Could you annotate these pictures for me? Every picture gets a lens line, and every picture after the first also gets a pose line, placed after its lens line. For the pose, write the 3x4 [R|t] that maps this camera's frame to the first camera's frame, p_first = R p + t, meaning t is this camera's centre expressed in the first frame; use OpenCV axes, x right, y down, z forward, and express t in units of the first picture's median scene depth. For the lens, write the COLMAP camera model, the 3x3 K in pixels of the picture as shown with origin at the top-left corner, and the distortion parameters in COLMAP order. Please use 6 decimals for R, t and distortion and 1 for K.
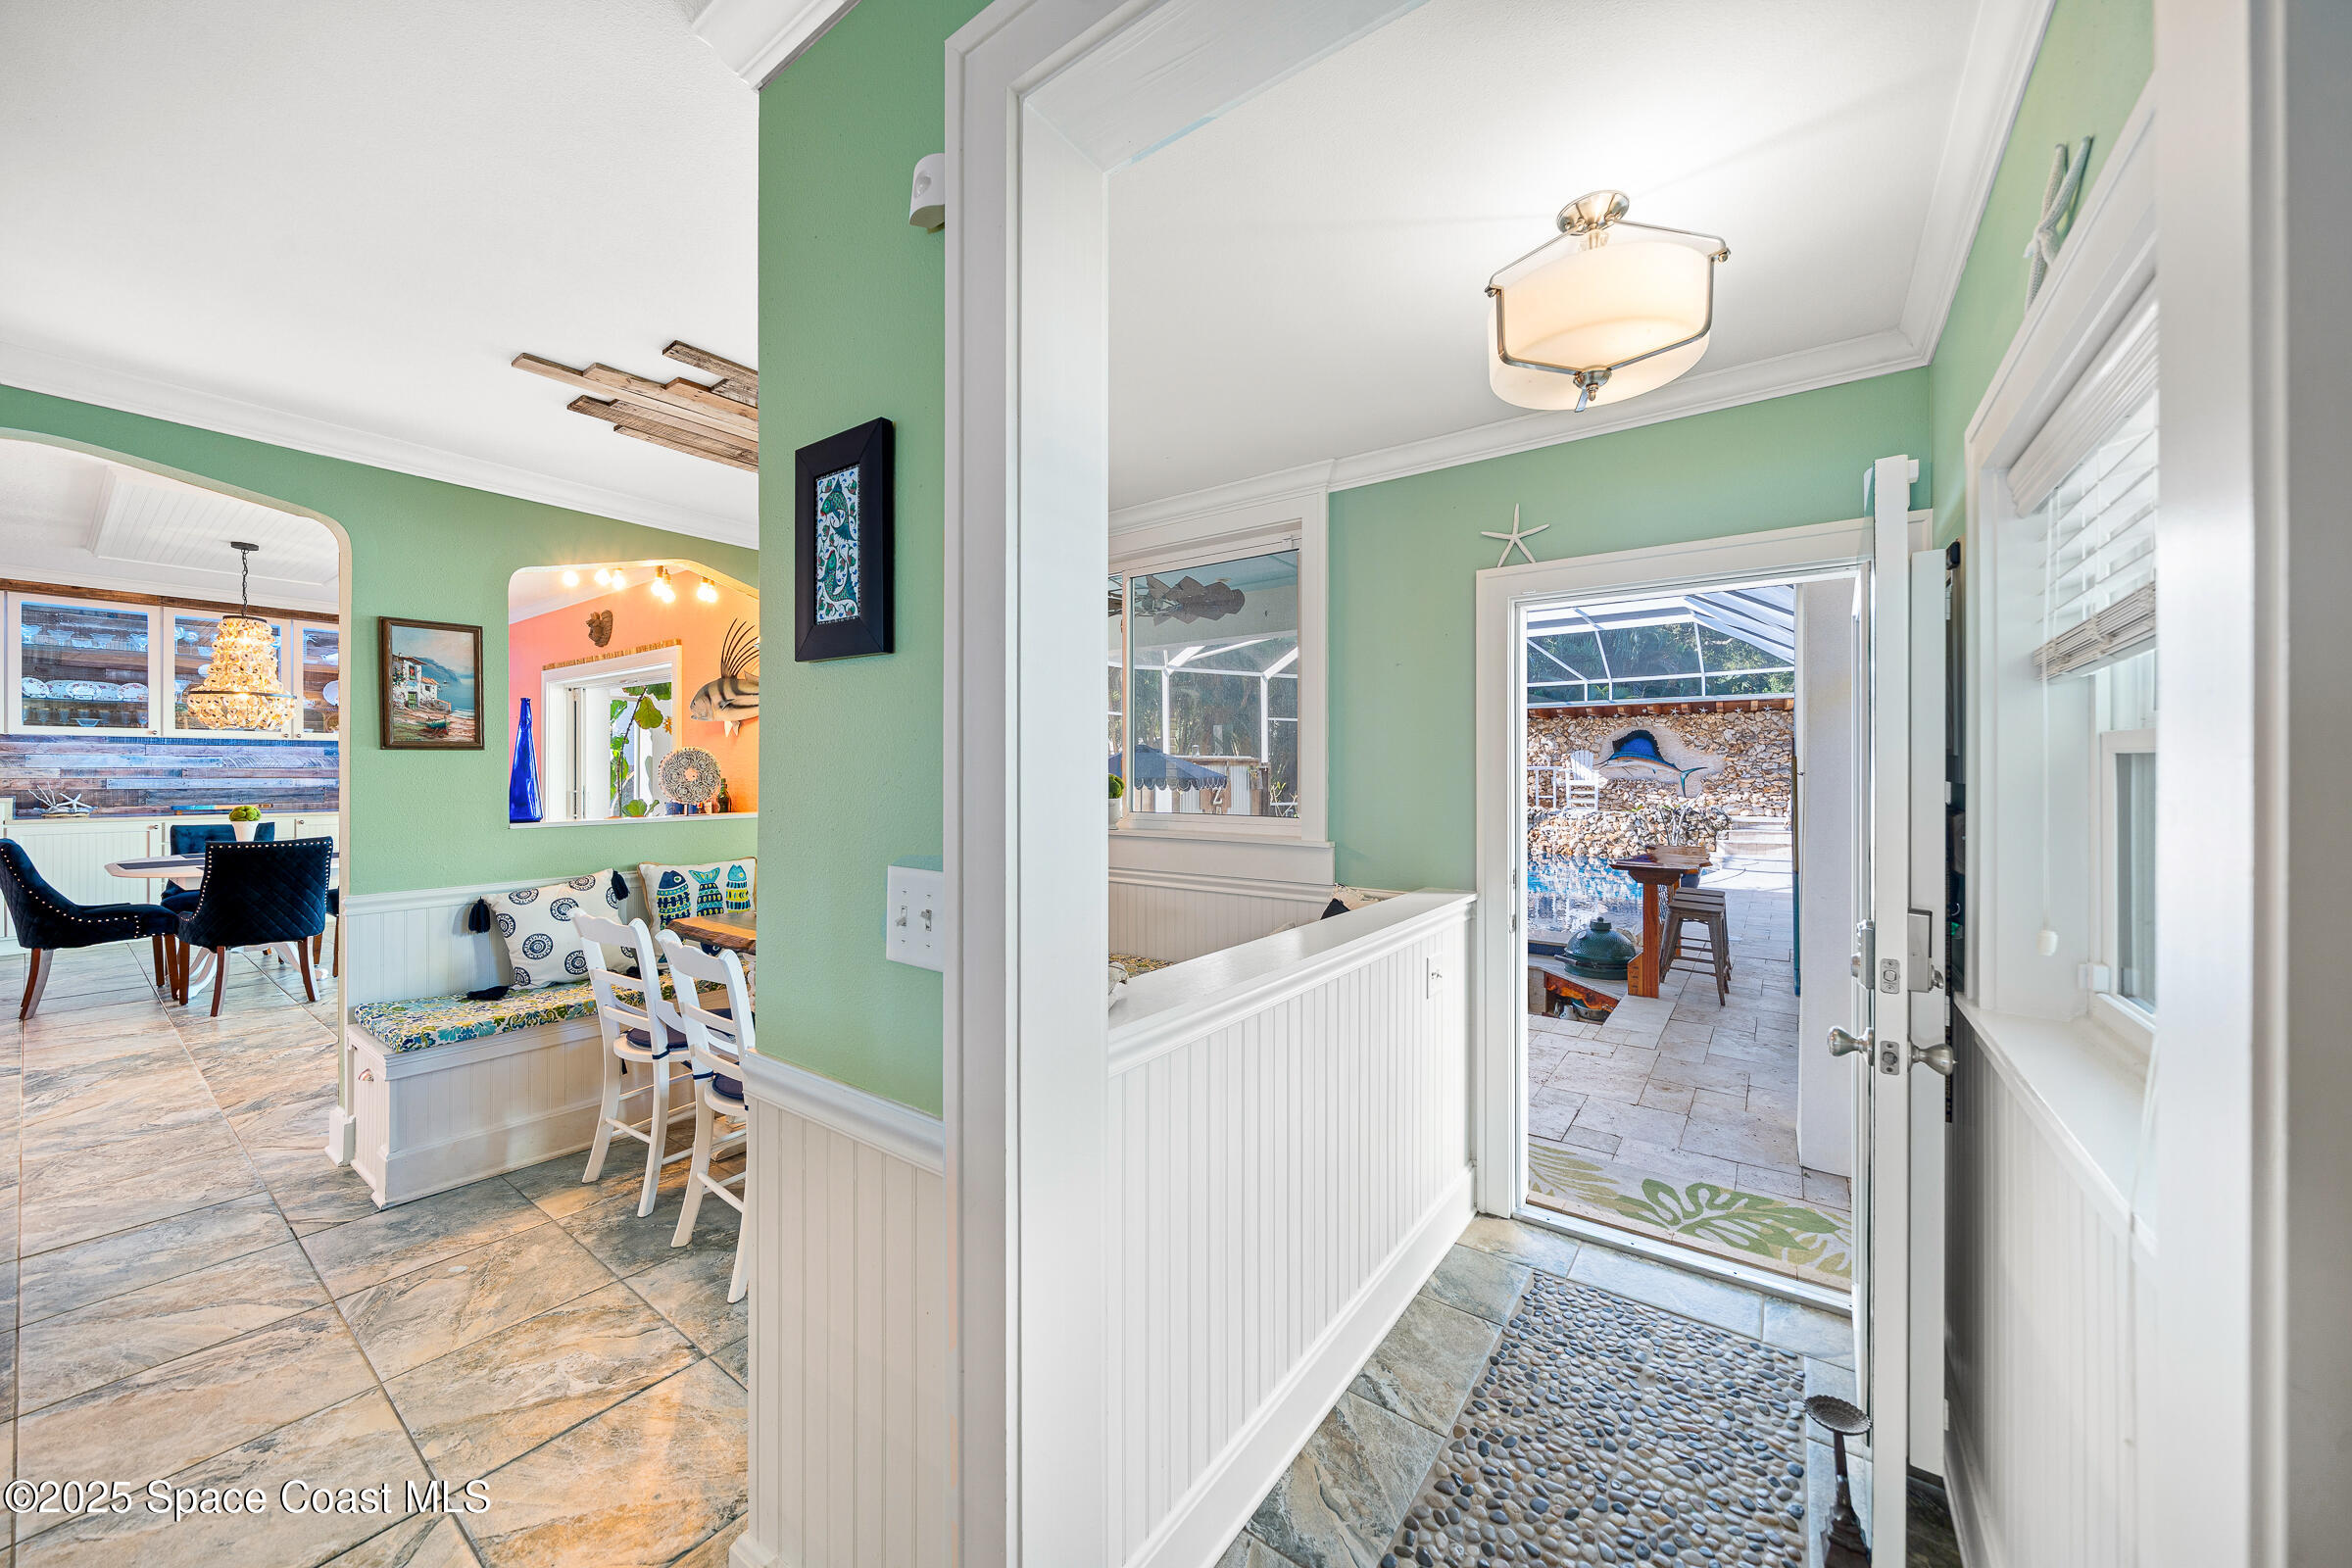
lens RADIAL K [[840.3, 0, 1162.0], [0, 840.3, 770.6], [0, 0, 1]] dist [-0.002748, 0.000037]
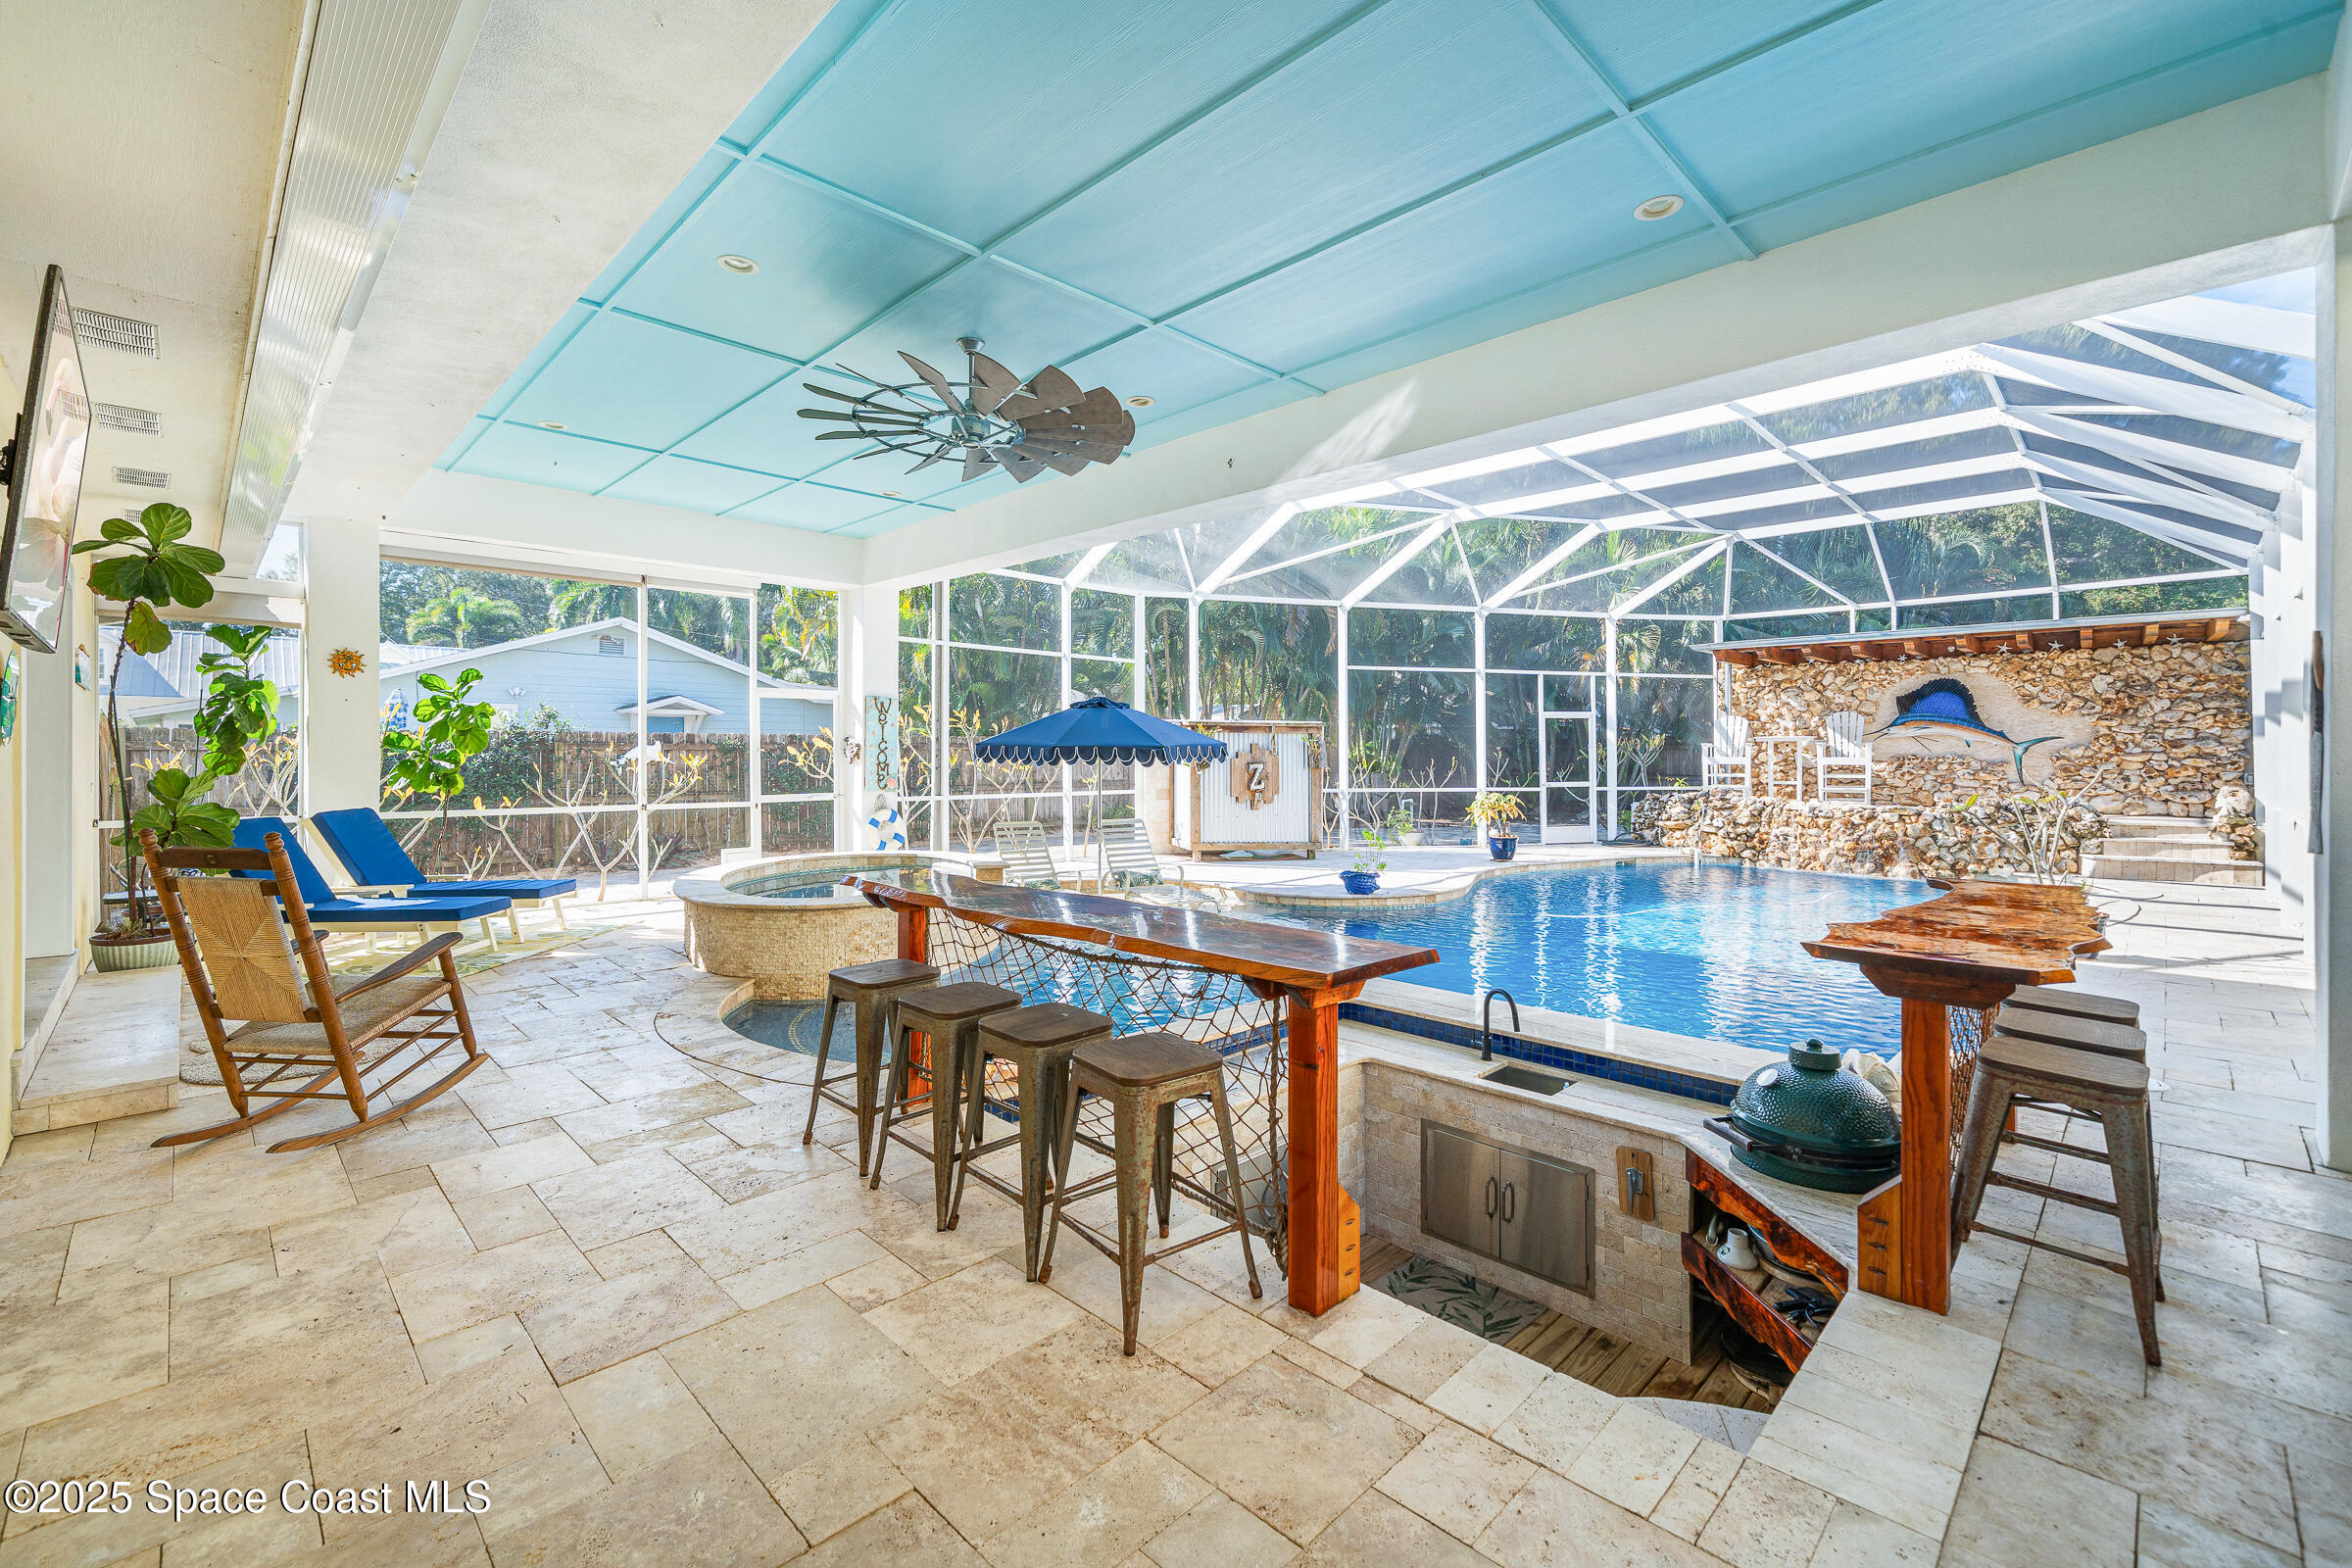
lens RADIAL K [[991.6, 0, 1170.7], [0, 991.6, 754.0], [0, 0, 1]] dist [-0.001032, 0.000615]
pose [[0.988537, 0.002050, -0.150966, 0.108369], [-0.001924, 0.999998, 0.000981, 0.009521], [0.150967, -0.000680, 0.988539, 0.175926]]
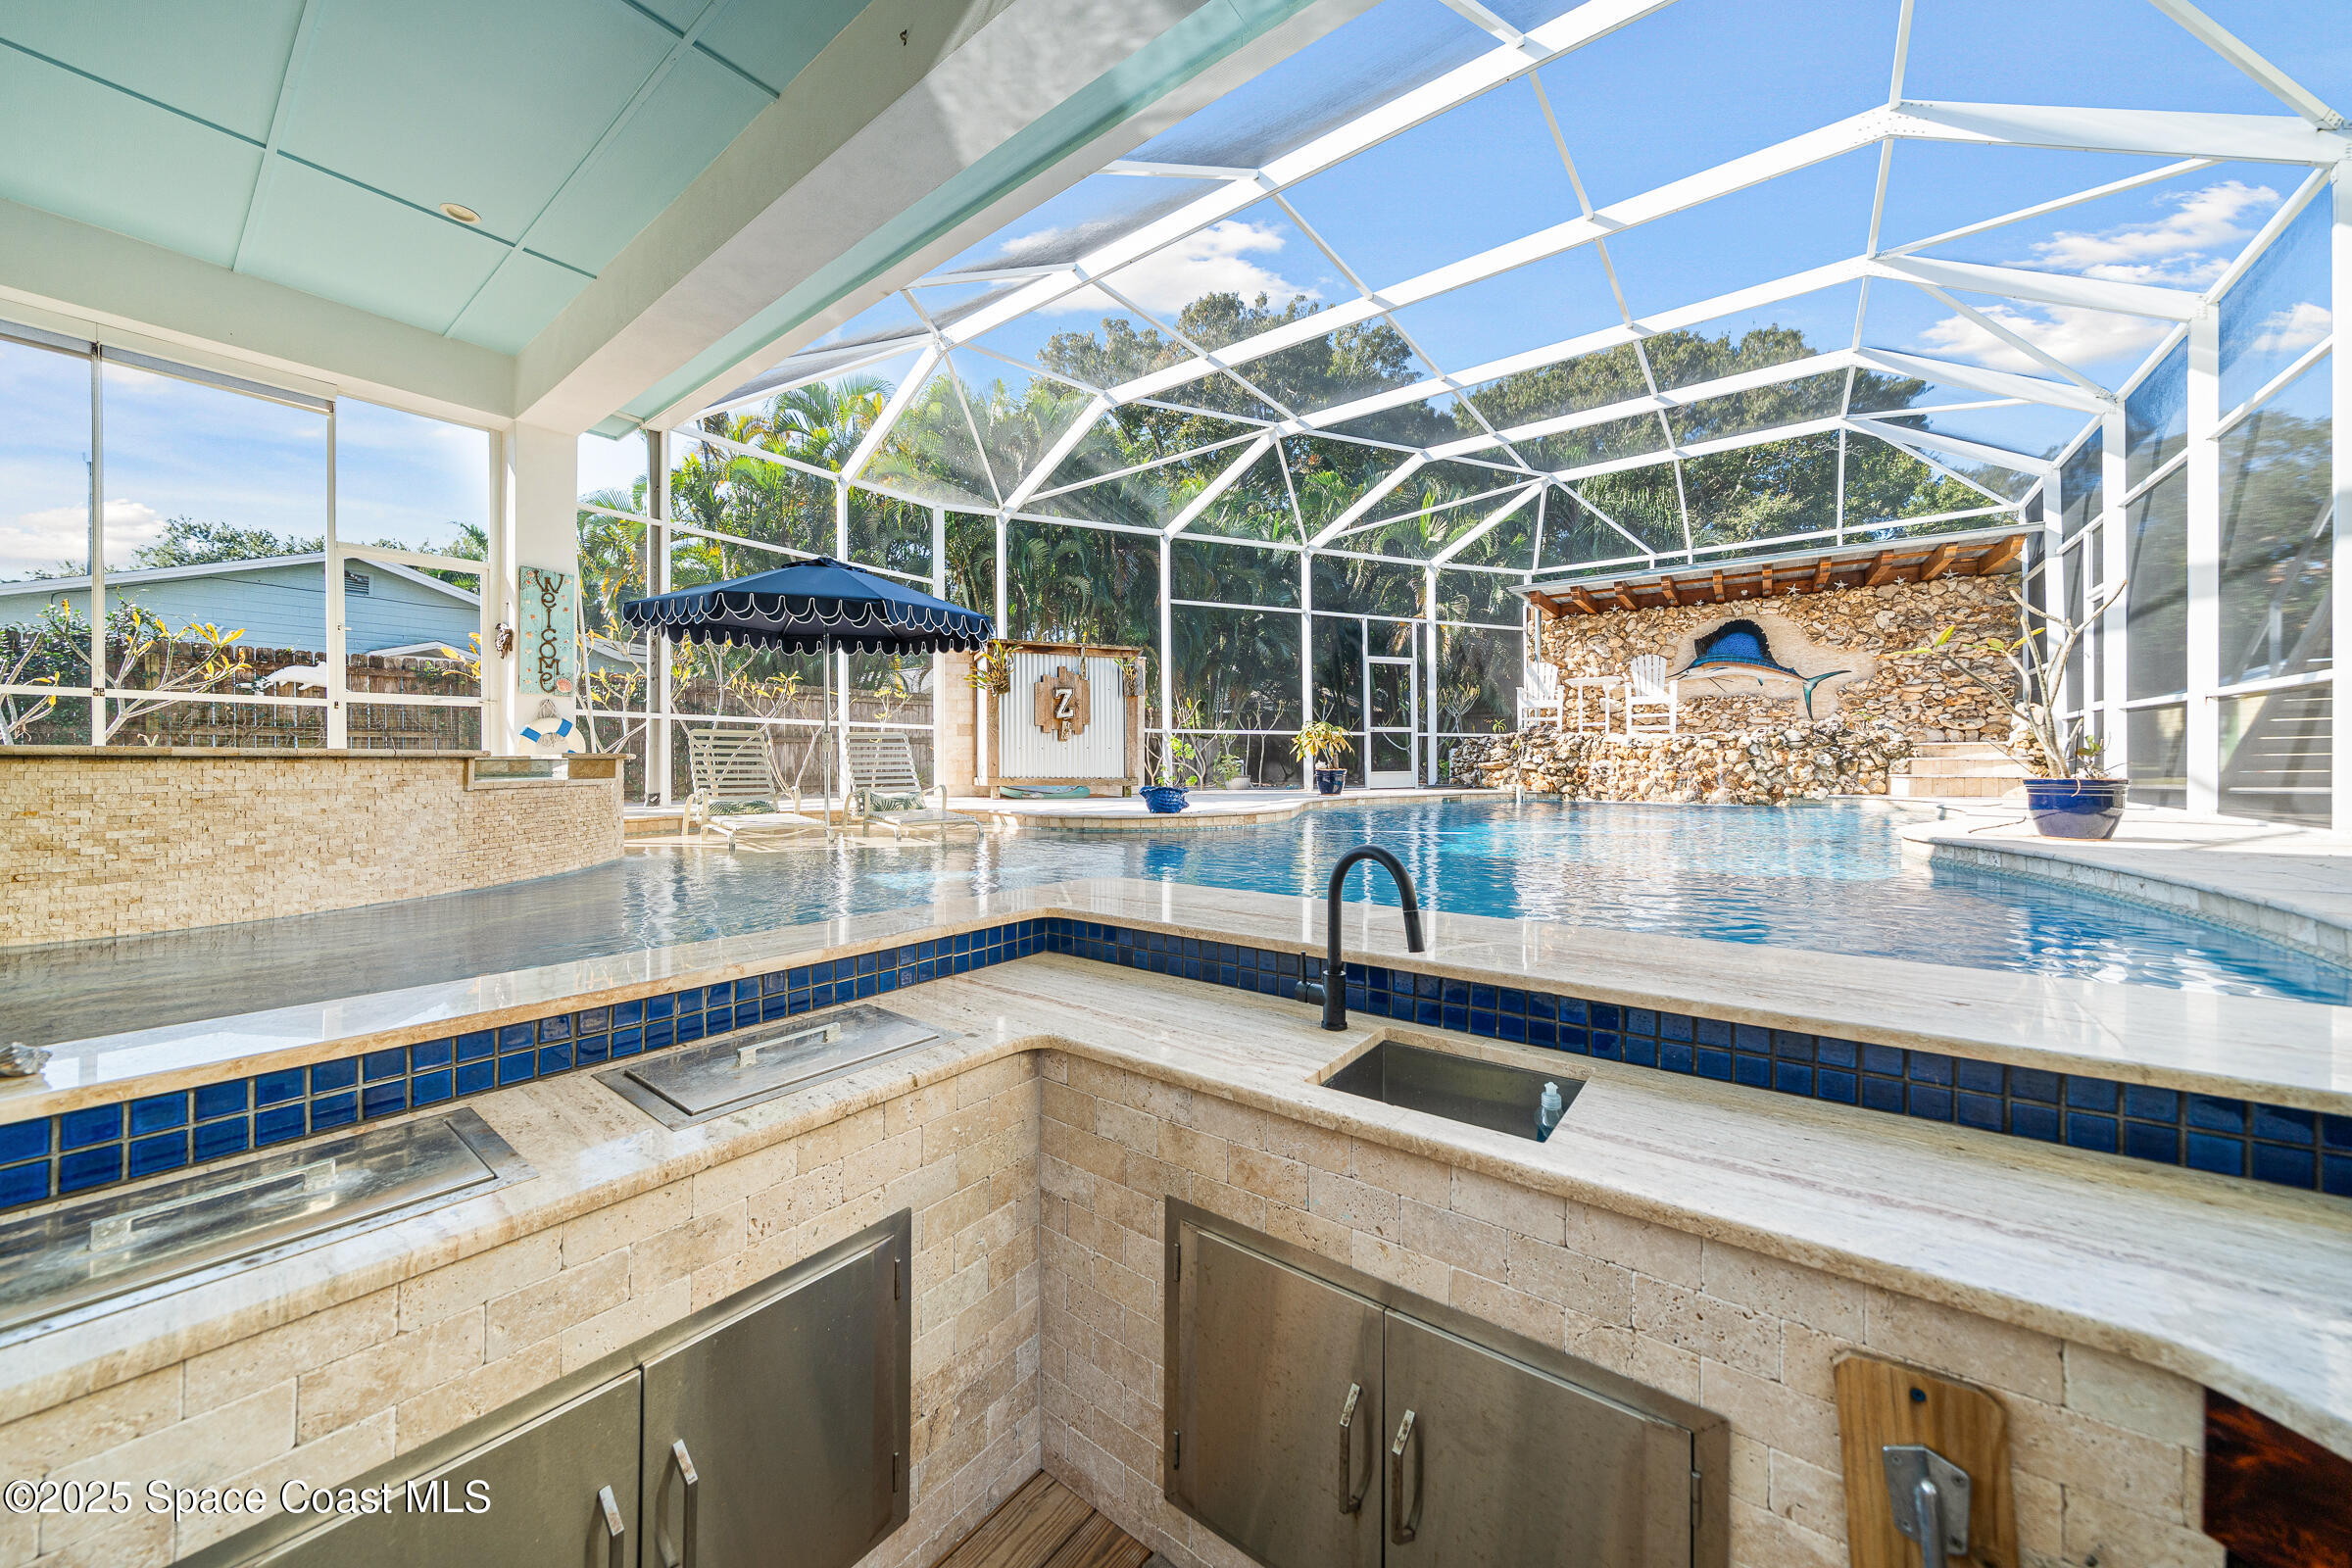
lens RADIAL K [[813.5, 0, 1174.6], [0, 813.5, 770.4], [0, 0, 1]] dist [-0.006174, -0.000164]
pose [[0.999969, -0.001569, -0.007755, 0.137606], [0.001637, 0.999961, 0.008685, 0.066975], [0.007741, -0.008698, 0.999932, 0.377564]]
